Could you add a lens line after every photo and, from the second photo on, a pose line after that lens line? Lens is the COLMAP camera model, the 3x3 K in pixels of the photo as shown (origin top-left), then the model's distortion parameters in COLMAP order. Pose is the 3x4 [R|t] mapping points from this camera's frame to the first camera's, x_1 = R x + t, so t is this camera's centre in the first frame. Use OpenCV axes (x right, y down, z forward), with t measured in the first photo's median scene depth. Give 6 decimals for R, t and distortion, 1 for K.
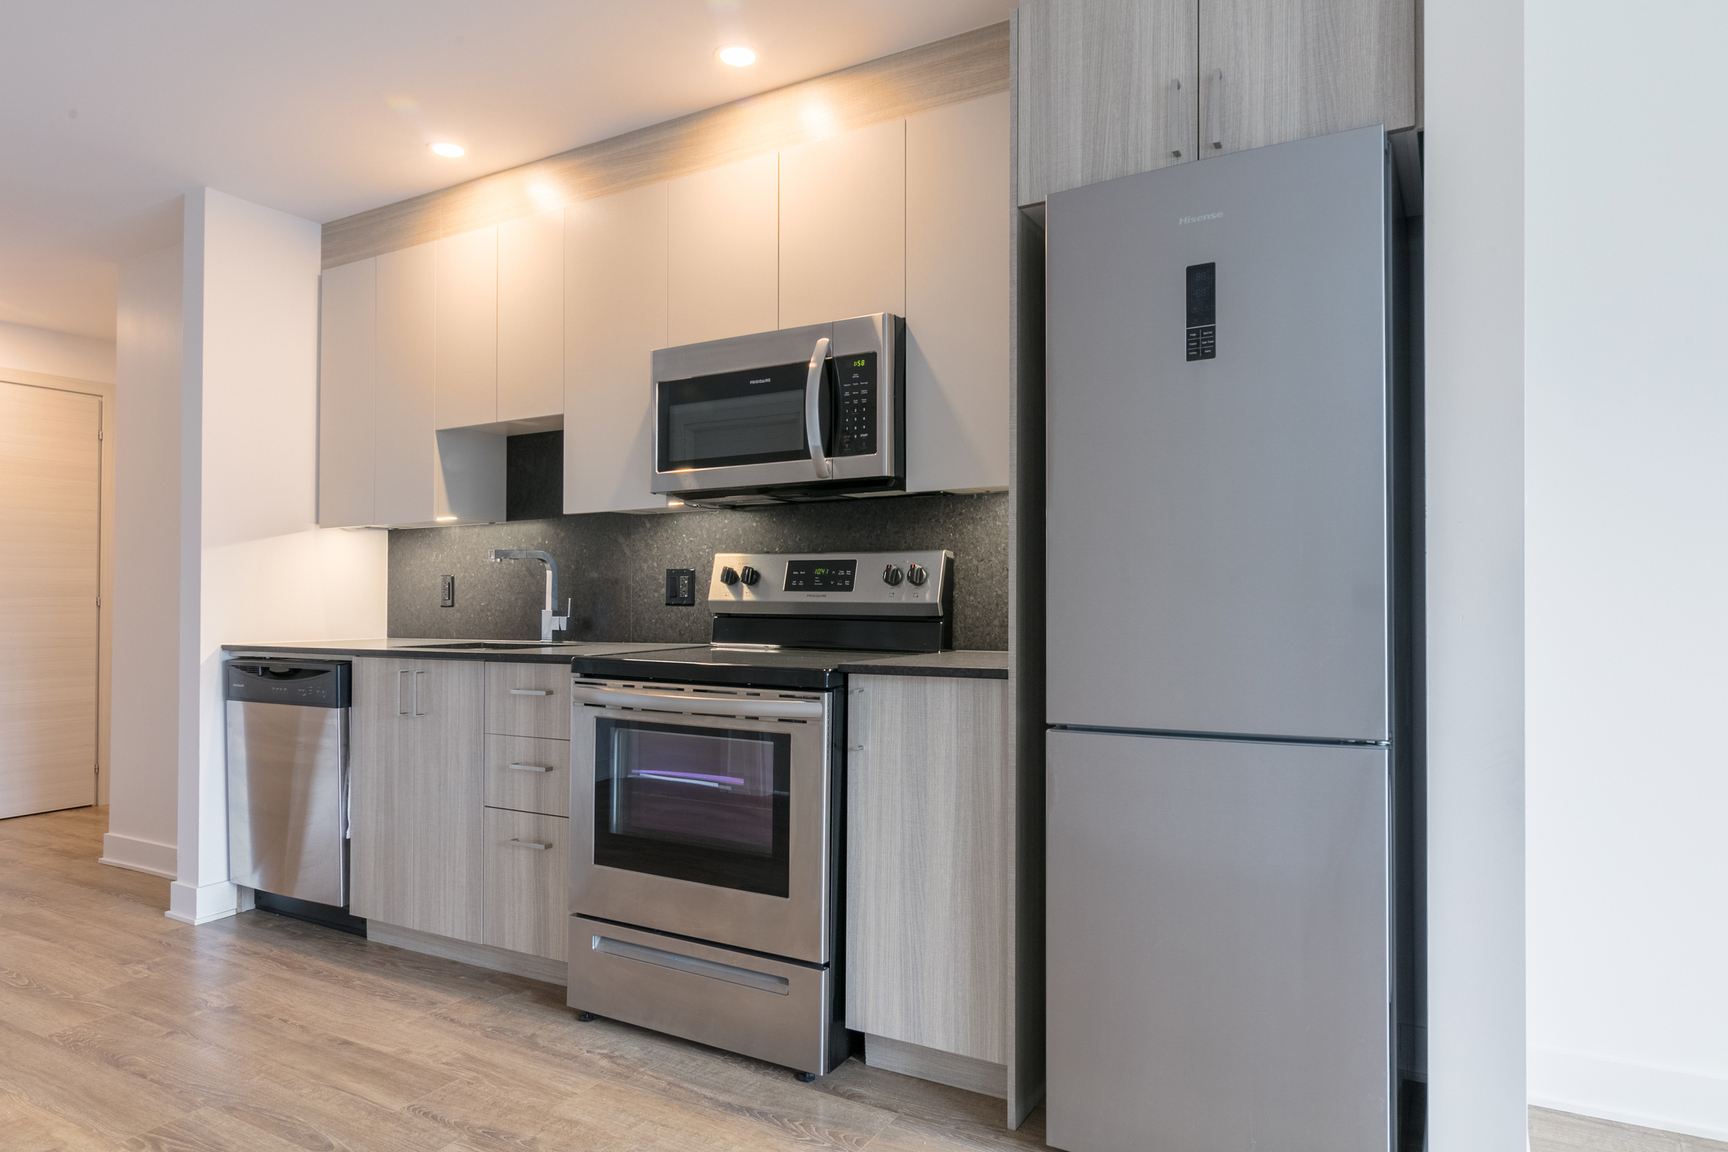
lens RADIAL K [[1045.6, 0, 890.4], [0, 1045.6, 571.1], [0, 0, 1]] dist [0.004127, -0.002065]
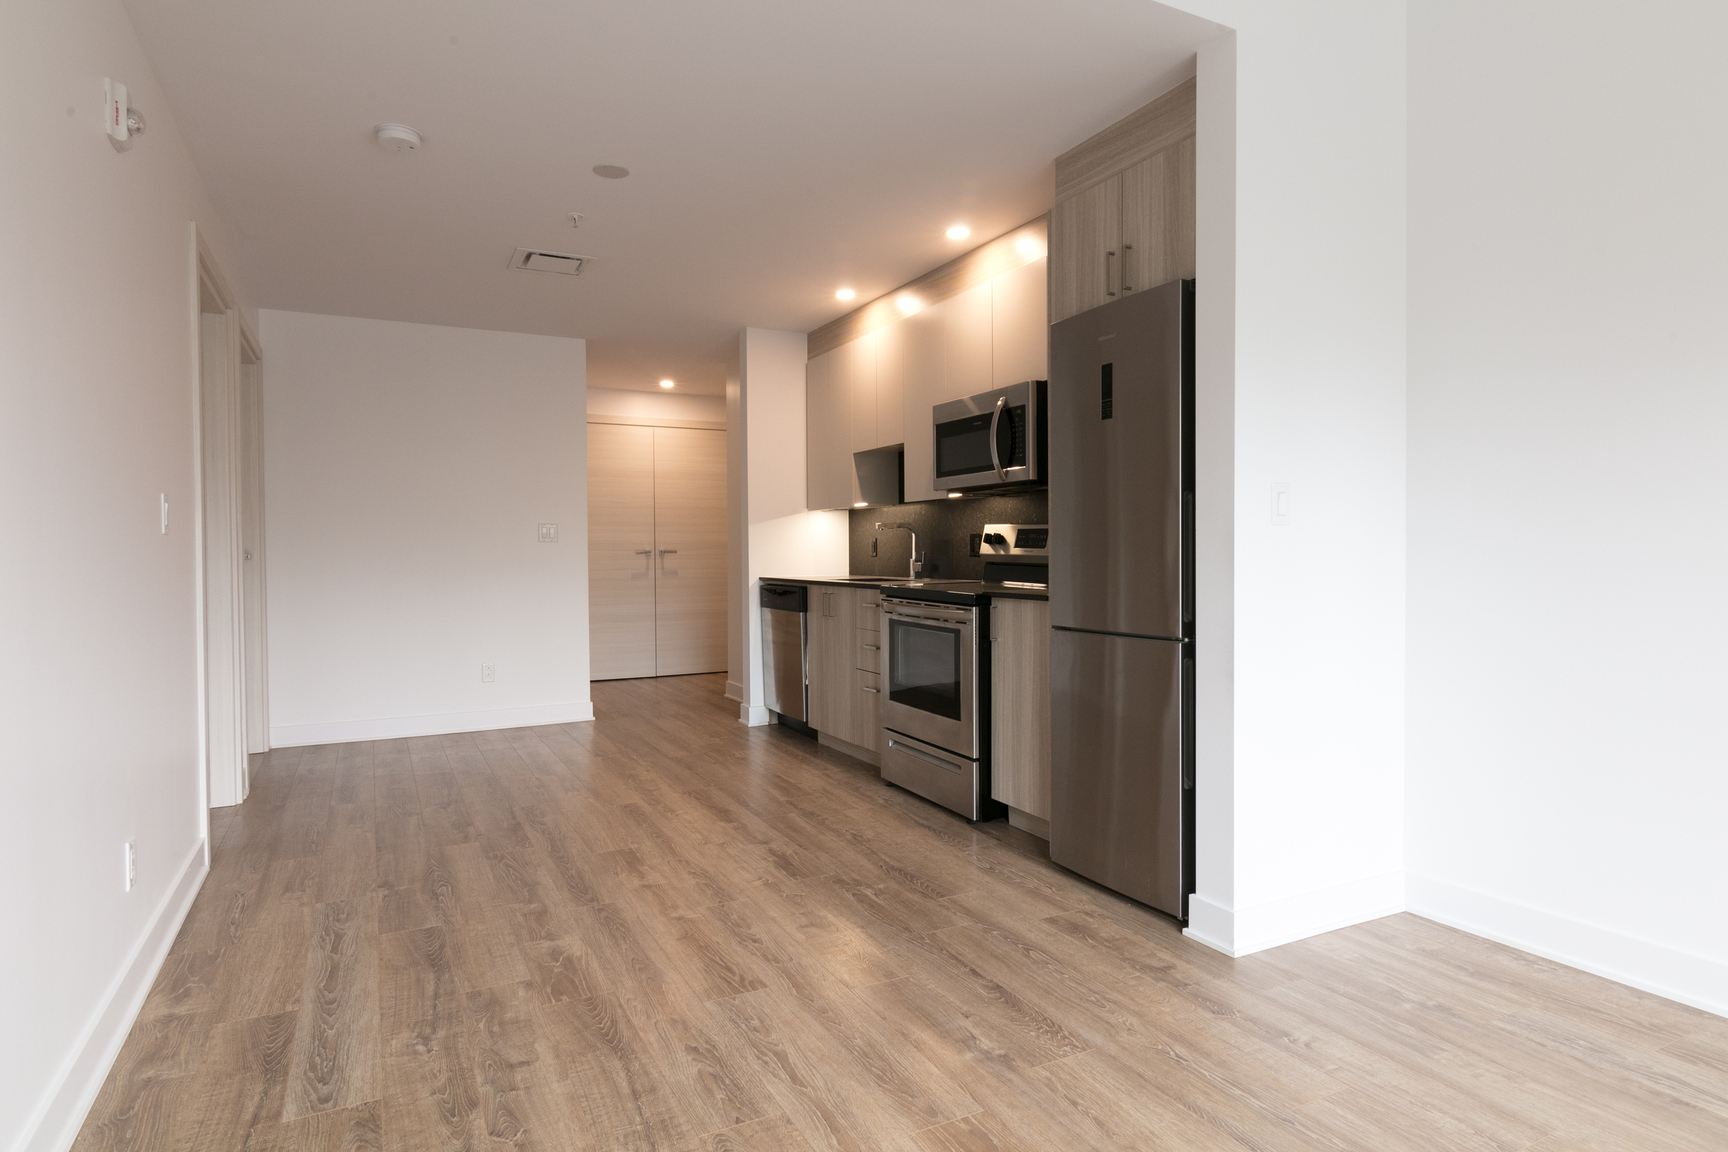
lens RADIAL K [[976.6, 0, 869.9], [0, 976.6, 541.3], [0, 0, 1]] dist [0.006736, 0.001099]
pose [[0.833763, -0.005076, -0.552099, 0.572718], [0.017034, 0.999718, 0.016533, -0.020723], [0.551860, -0.023189, 0.833615, -0.386966]]
